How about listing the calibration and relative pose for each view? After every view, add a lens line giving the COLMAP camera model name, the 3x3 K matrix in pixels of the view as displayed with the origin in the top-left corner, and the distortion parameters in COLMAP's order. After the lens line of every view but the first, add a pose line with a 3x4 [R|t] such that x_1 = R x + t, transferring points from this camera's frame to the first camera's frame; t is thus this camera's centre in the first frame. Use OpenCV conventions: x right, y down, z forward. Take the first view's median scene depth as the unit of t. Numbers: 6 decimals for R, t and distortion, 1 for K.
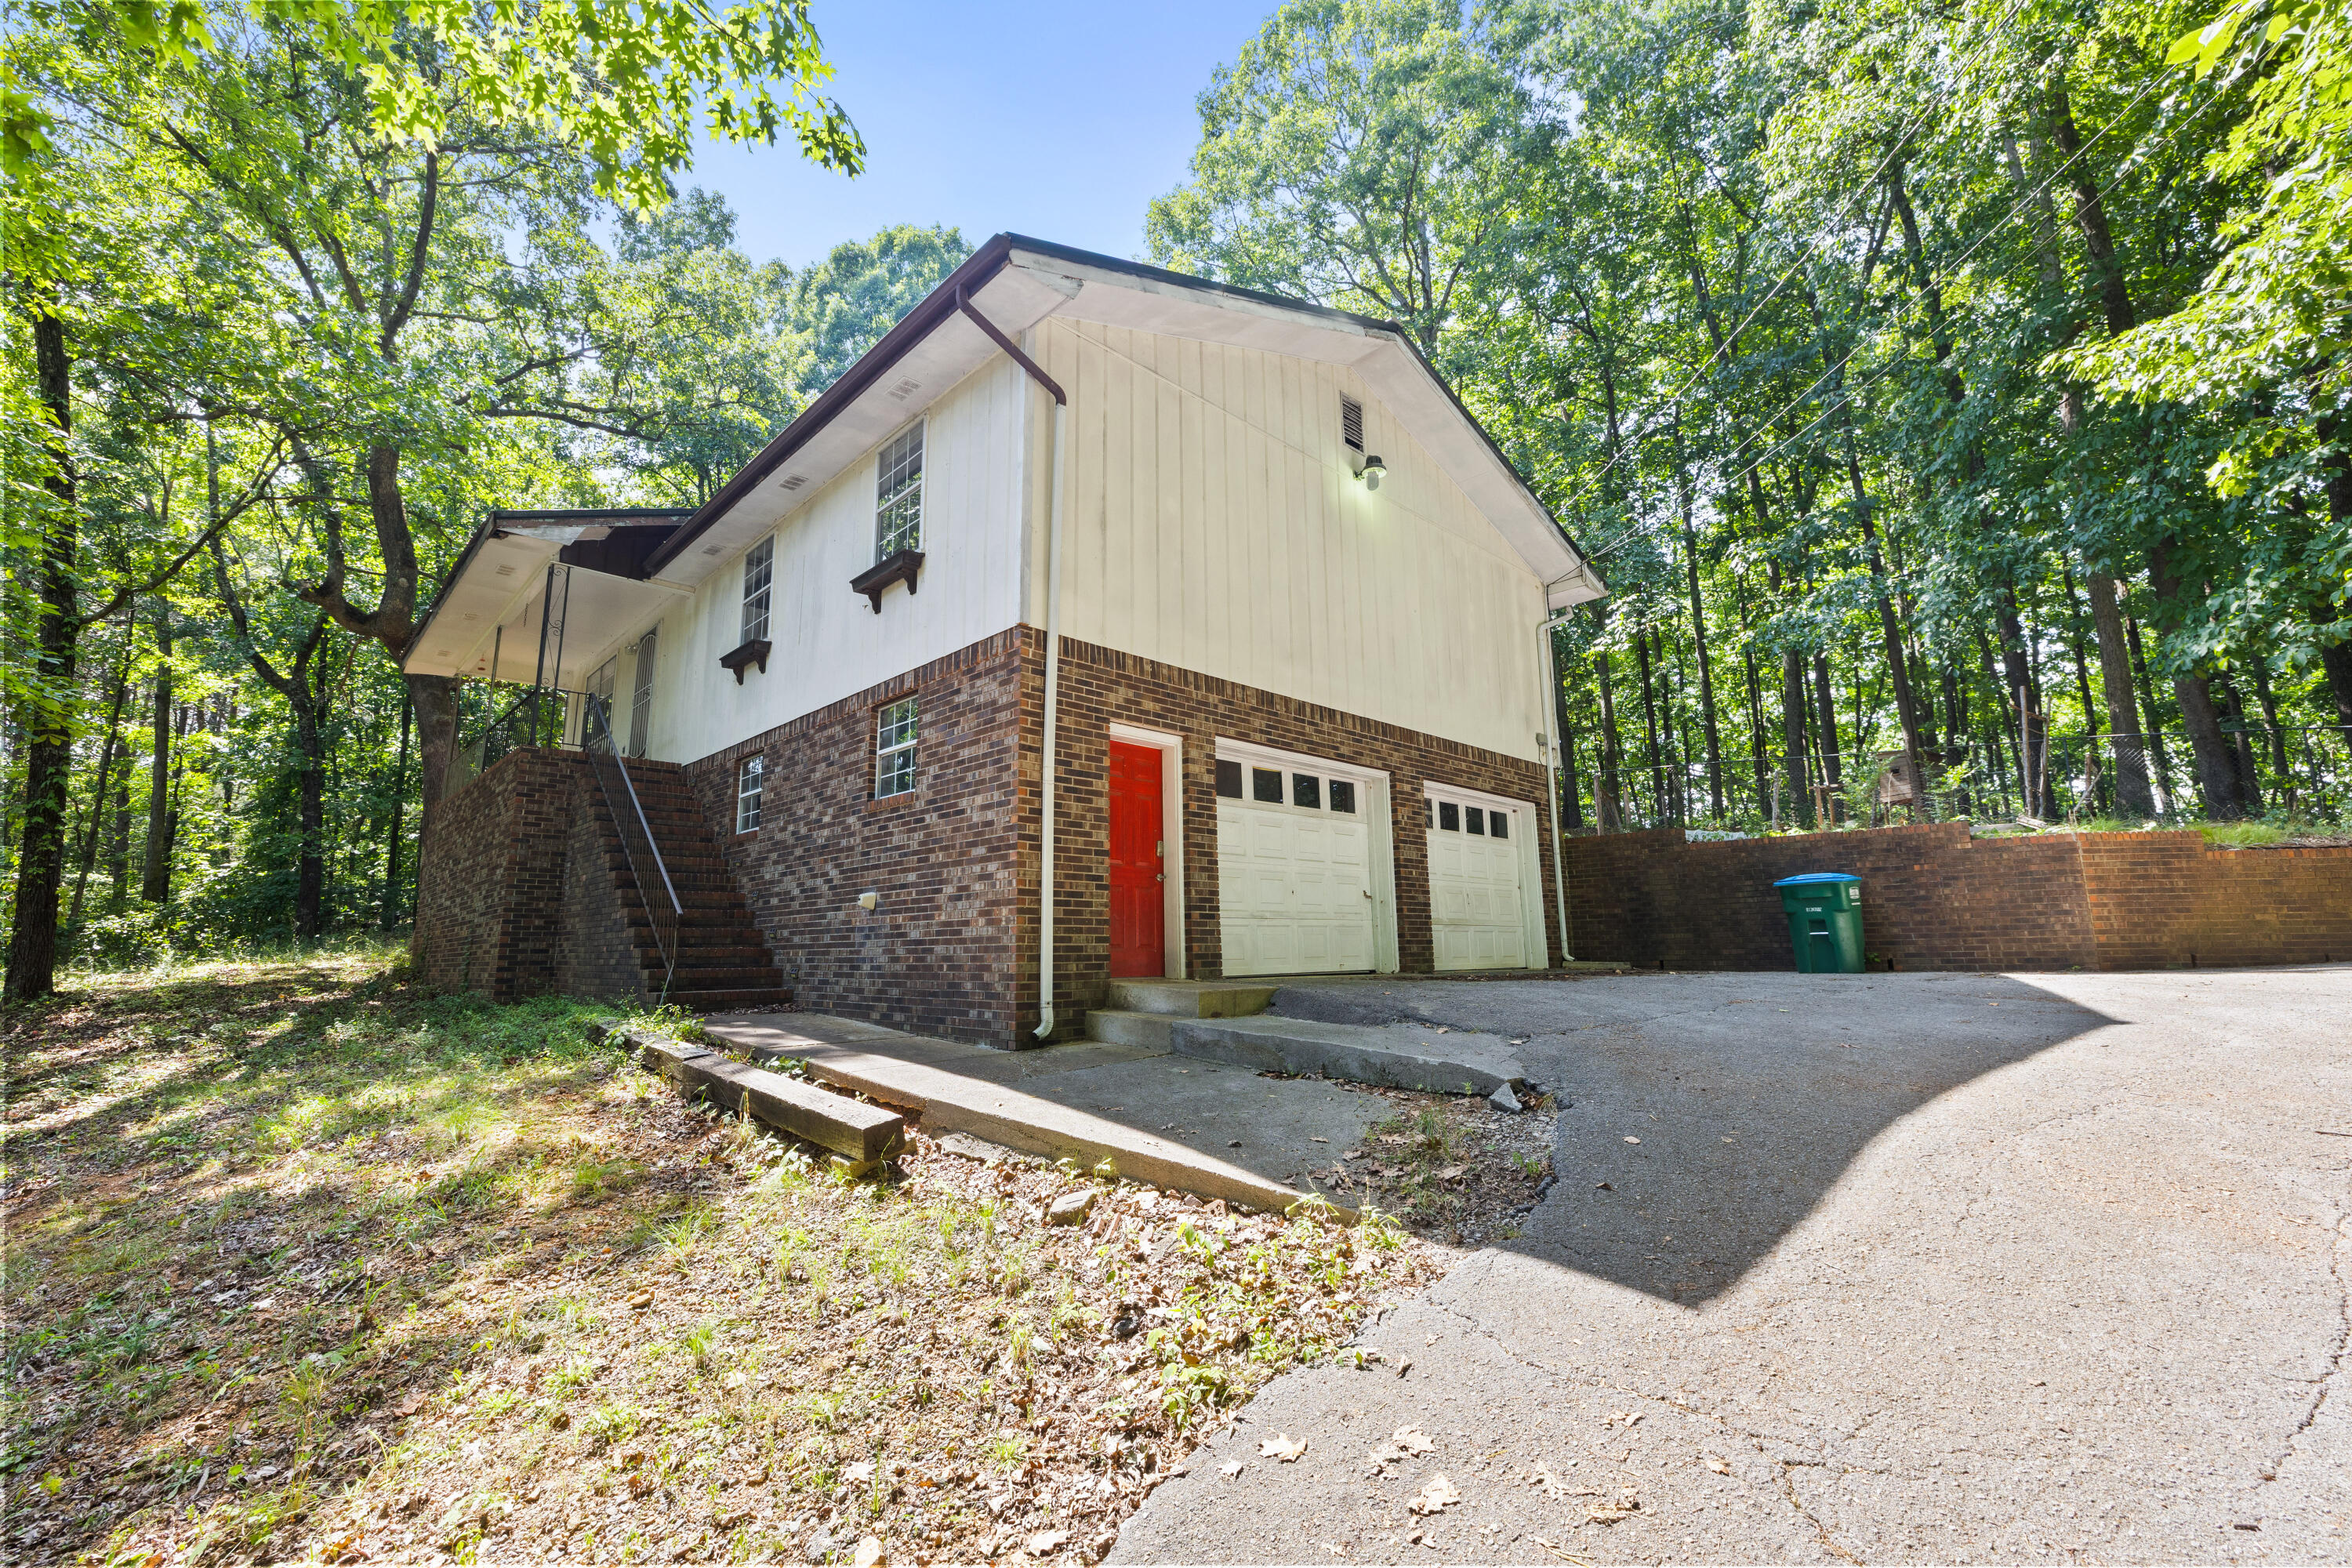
lens RADIAL K [[988.5, 0, 1176.0], [0, 988.5, 784.0], [0, 0, 1]] dist [-0.000003, -0.000024]
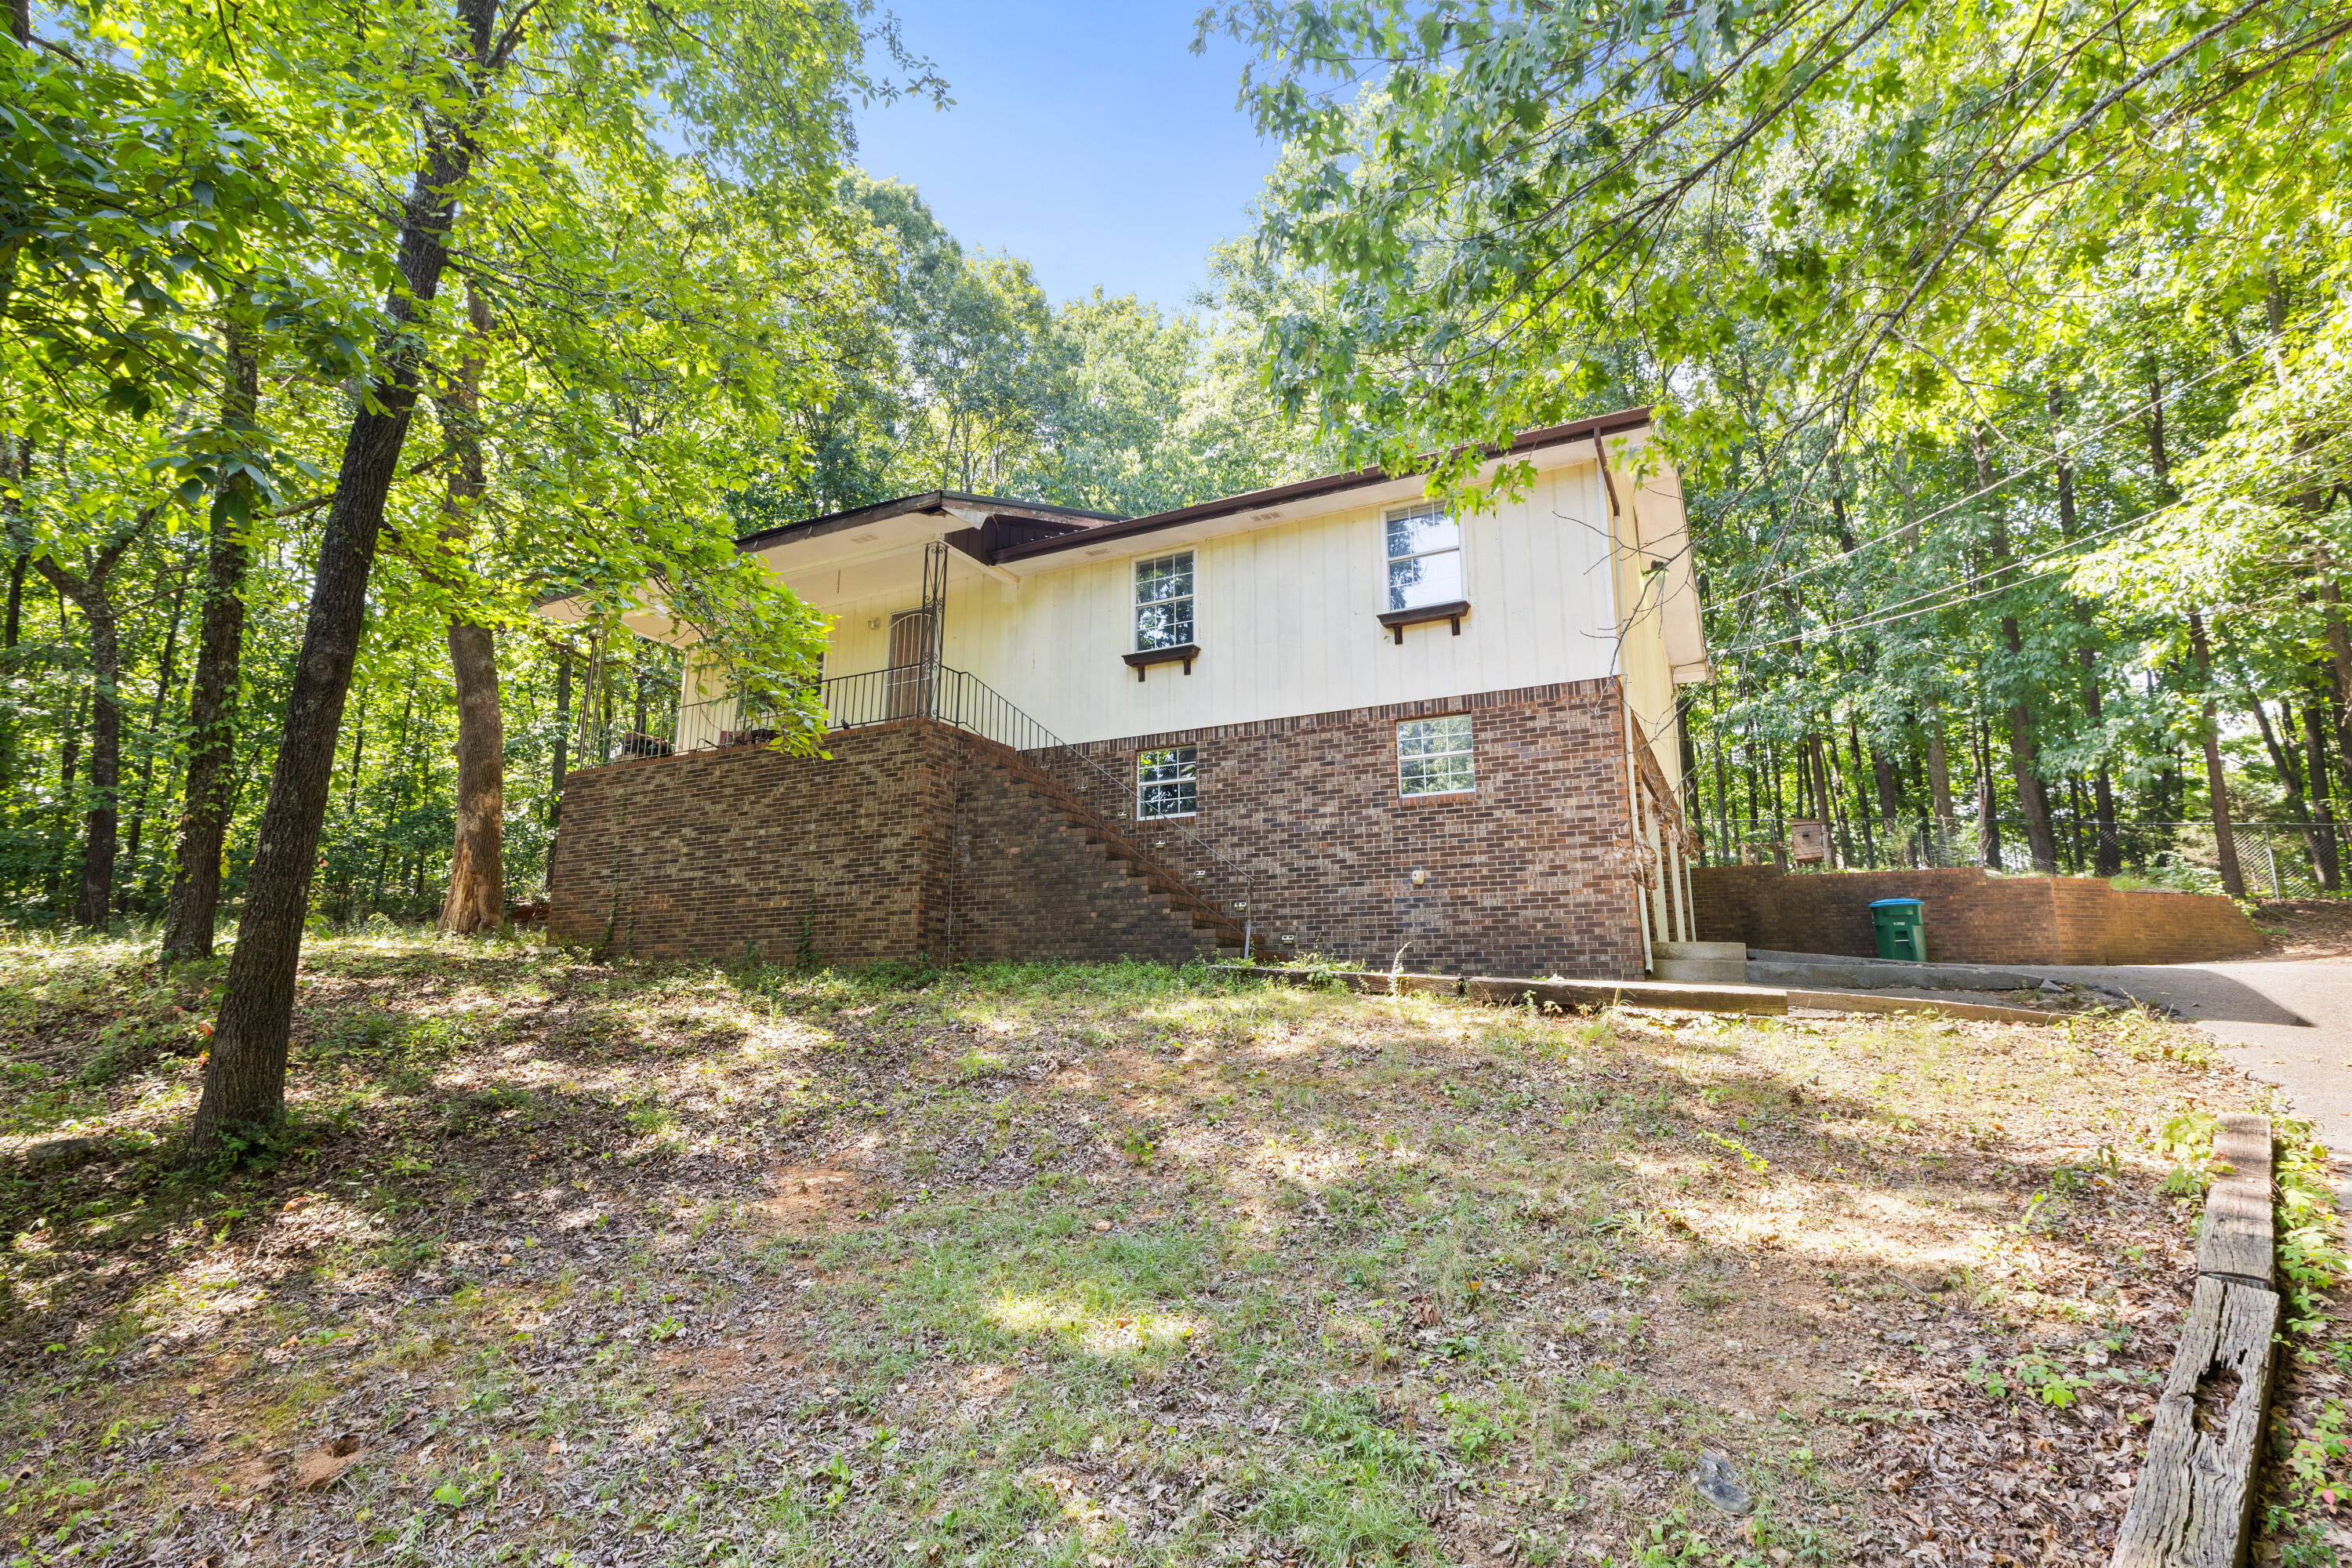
lens RADIAL K [[1176.6, 0, 1176.0], [0, 1176.6, 784.0], [0, 0, 1]] dist [0.001189, 0.000157]
pose [[0.939132, 0.078345, 0.334506, -1.122552], [-0.066836, 0.996712, -0.045800, 0.091675], [-0.336994, 0.020655, 0.941280, -0.294850]]
